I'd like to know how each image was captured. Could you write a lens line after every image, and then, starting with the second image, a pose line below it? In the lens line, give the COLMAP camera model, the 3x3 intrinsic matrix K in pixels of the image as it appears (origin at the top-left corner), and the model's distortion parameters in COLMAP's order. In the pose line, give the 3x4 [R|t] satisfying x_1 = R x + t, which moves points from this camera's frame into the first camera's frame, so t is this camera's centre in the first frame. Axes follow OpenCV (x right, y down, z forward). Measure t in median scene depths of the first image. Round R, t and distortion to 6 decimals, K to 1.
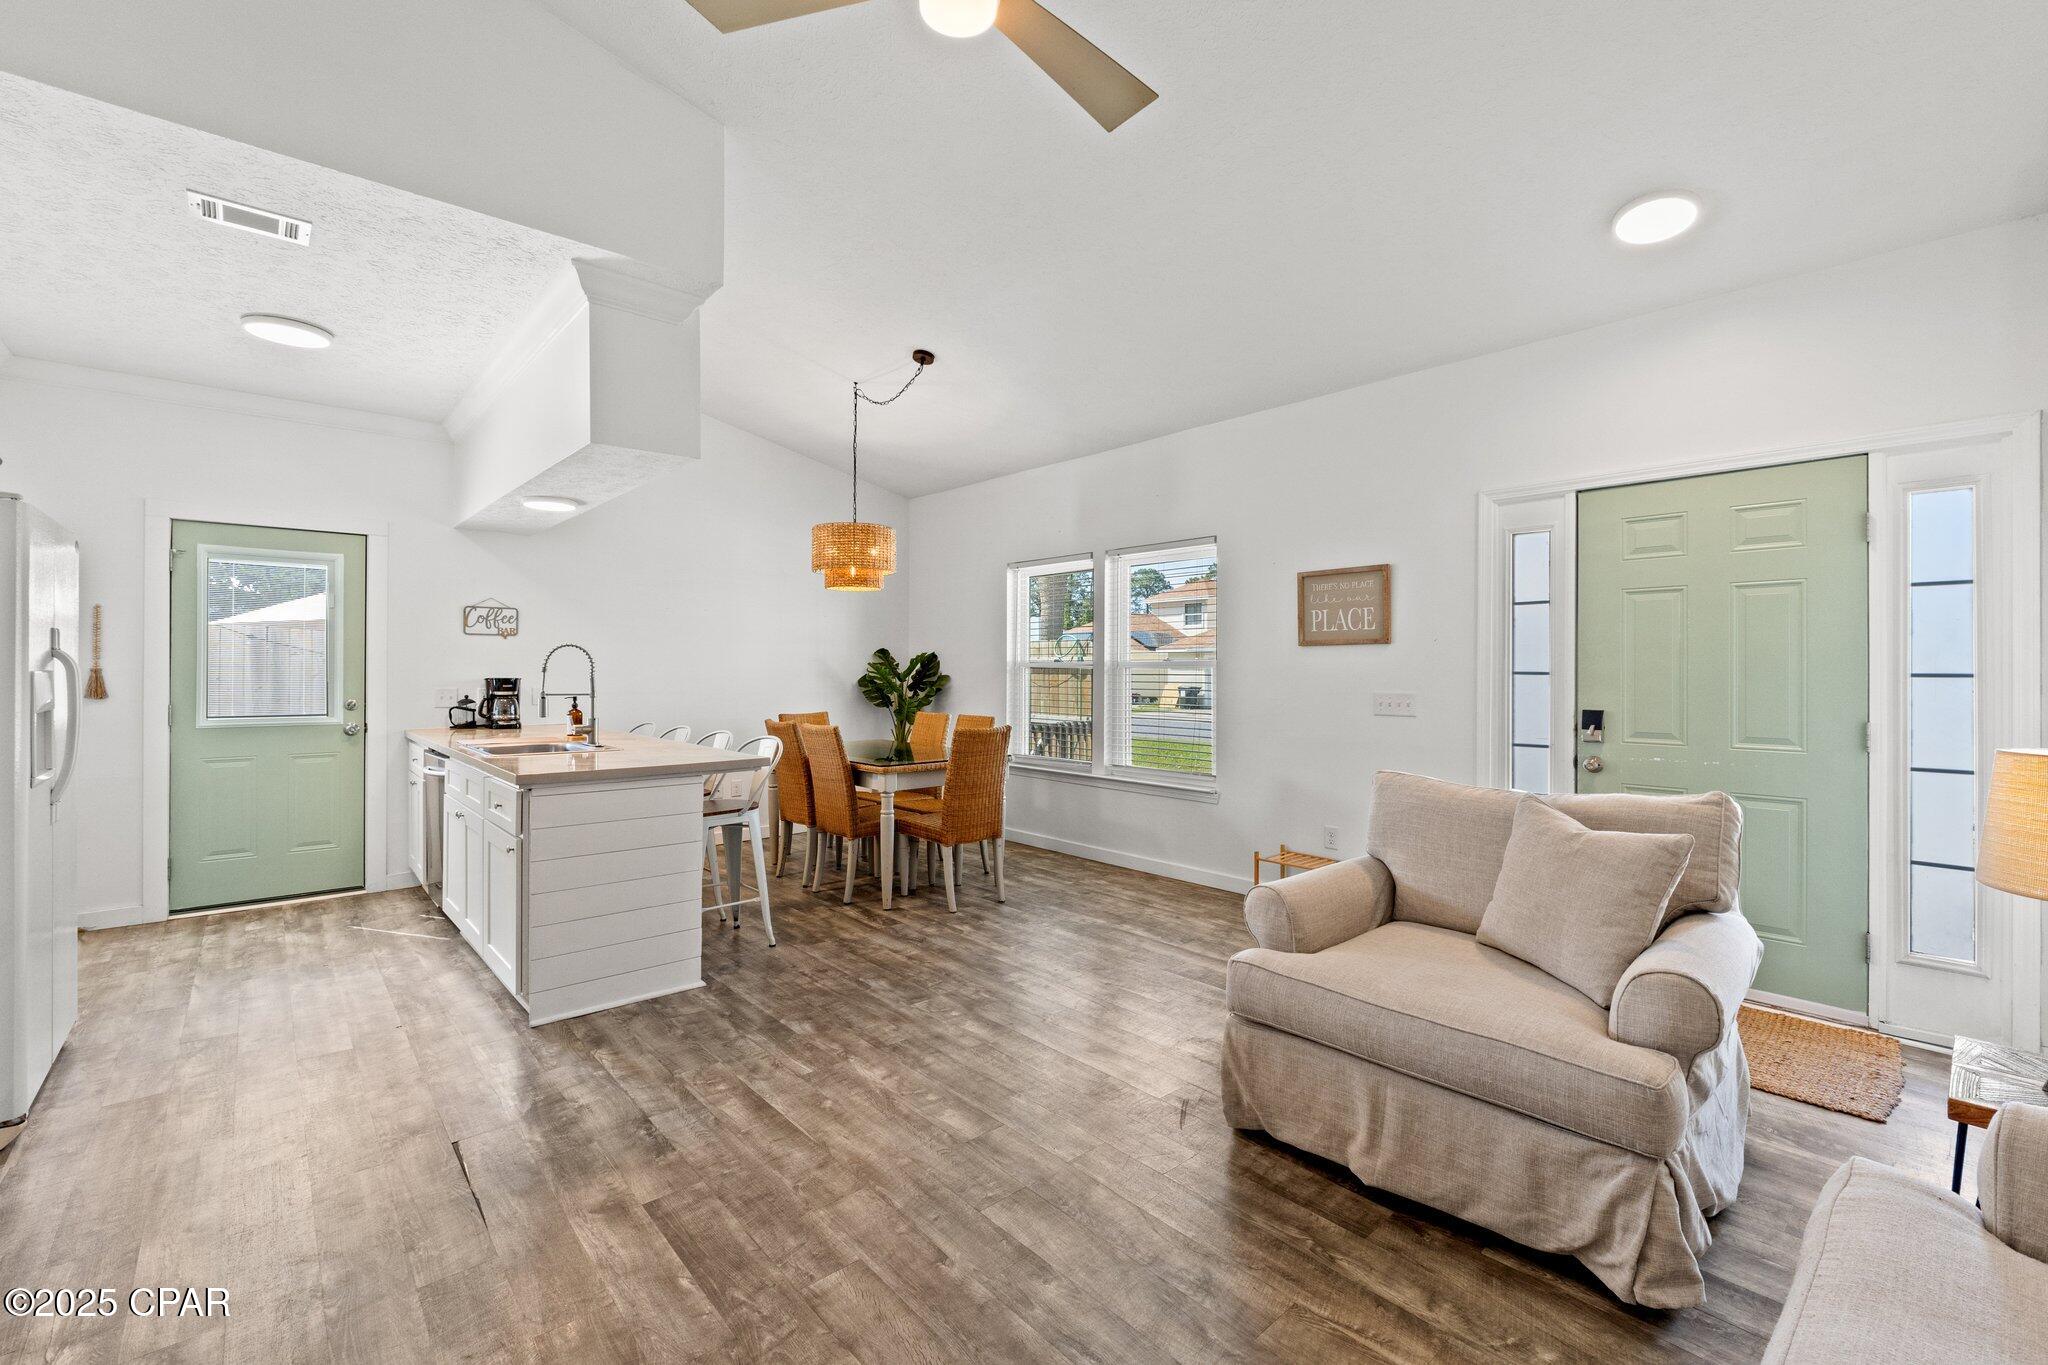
lens RADIAL K [[865.2, 0, 1023.1], [0, 865.2, 676.8], [0, 0, 1]] dist [-0.008321, -0.000511]
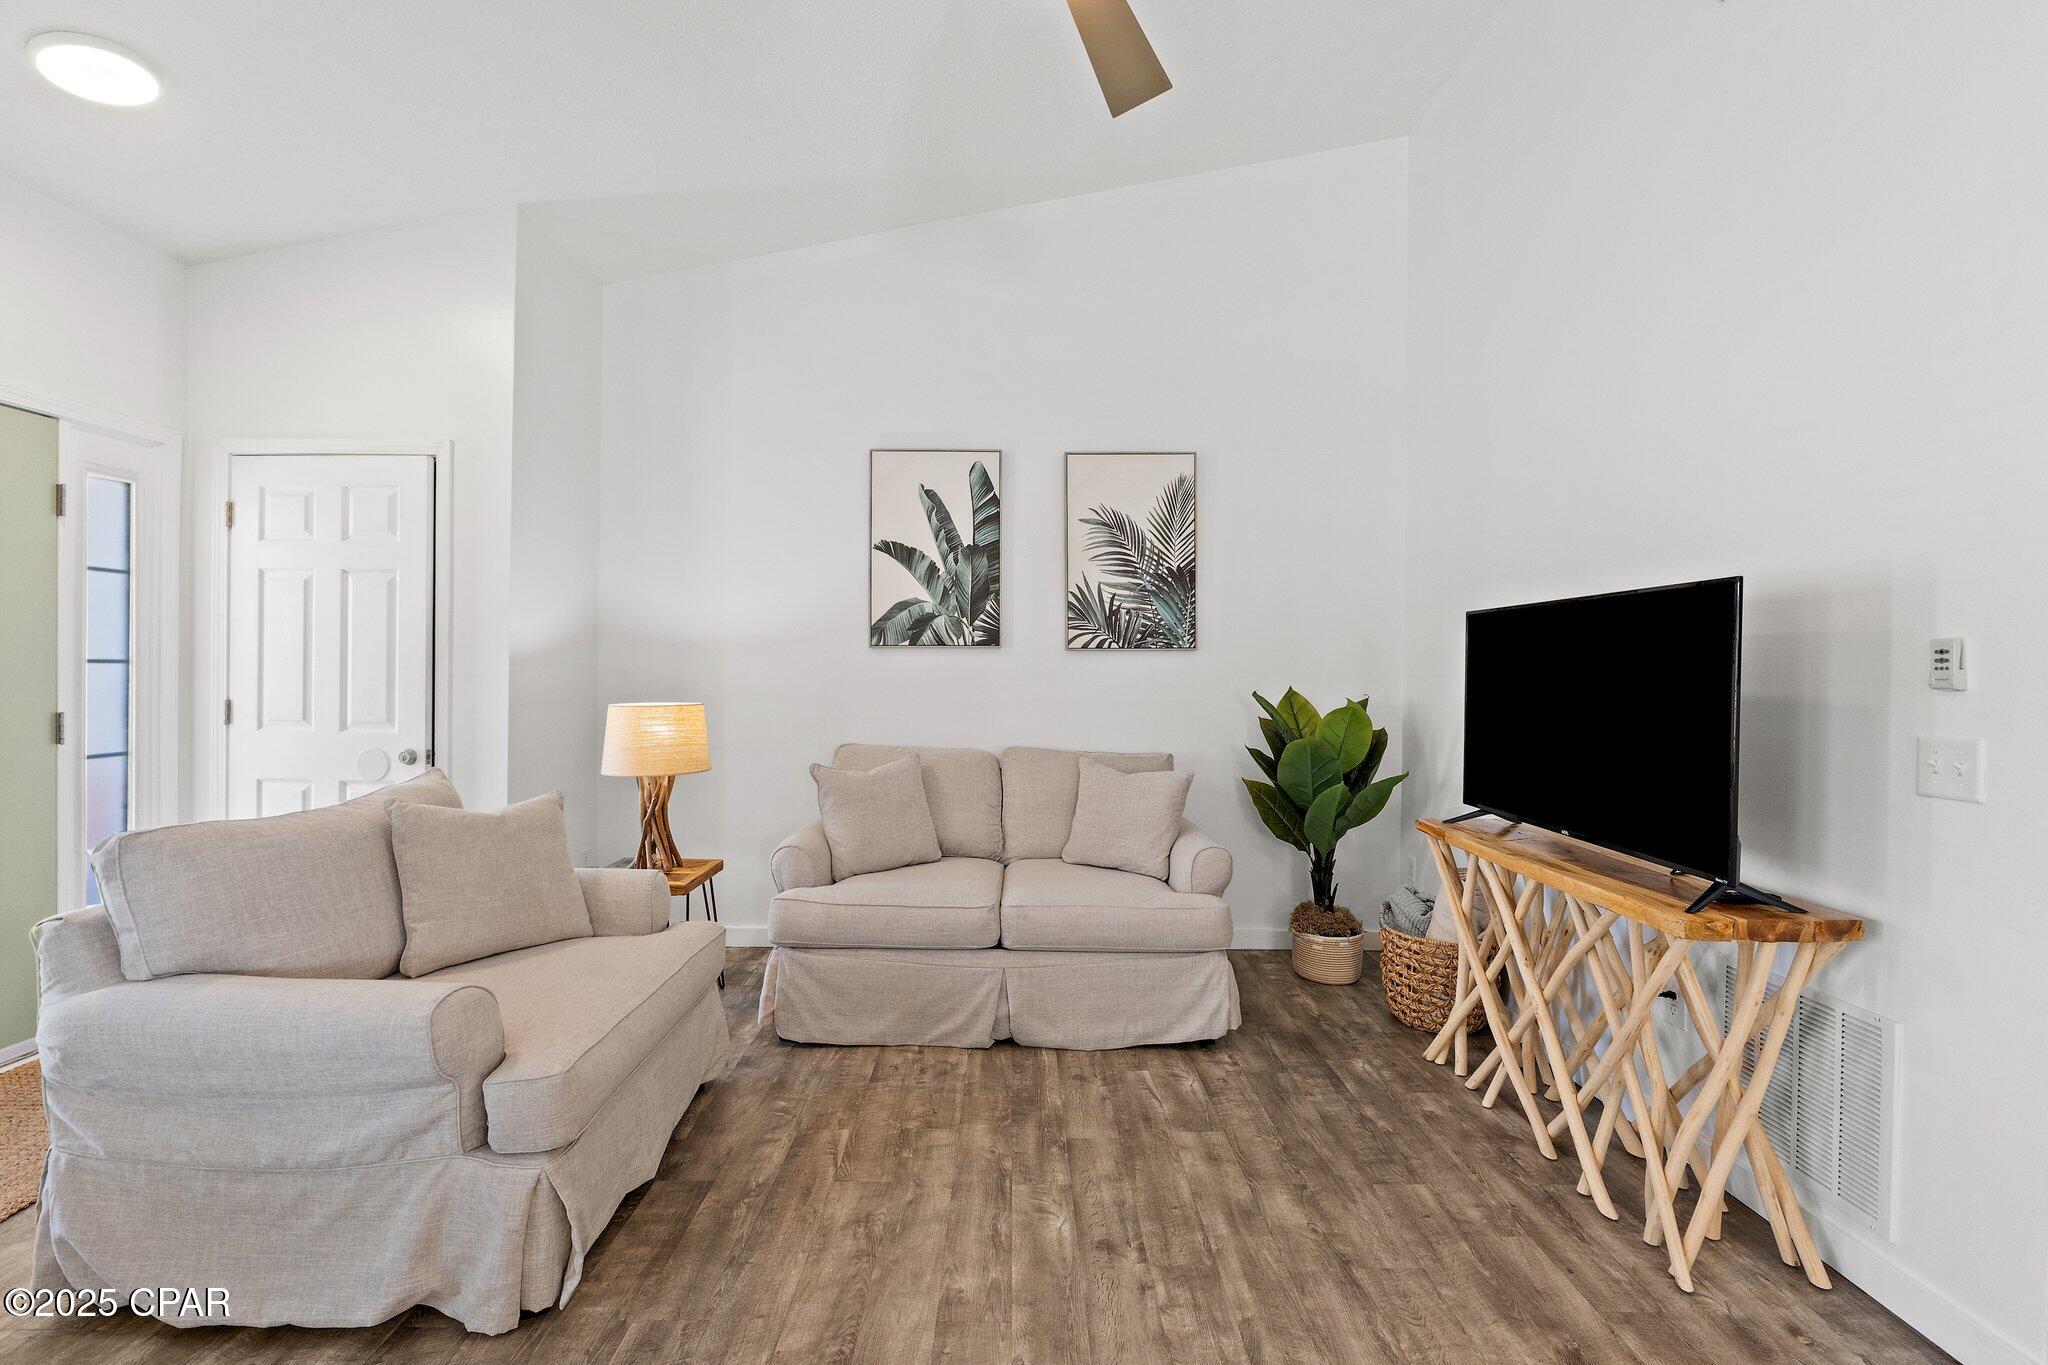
lens RADIAL K [[865.2, 0, 1026.0], [0, 865.2, 669.6], [0, 0, 1]] dist [-0.008321, -0.000511]
pose [[-0.758718, -0.012145, 0.651306, -0.485677], [-0.008190, 0.999925, 0.009105, -0.011096], [-0.651368, 0.001574, -0.758761, 1.245920]]
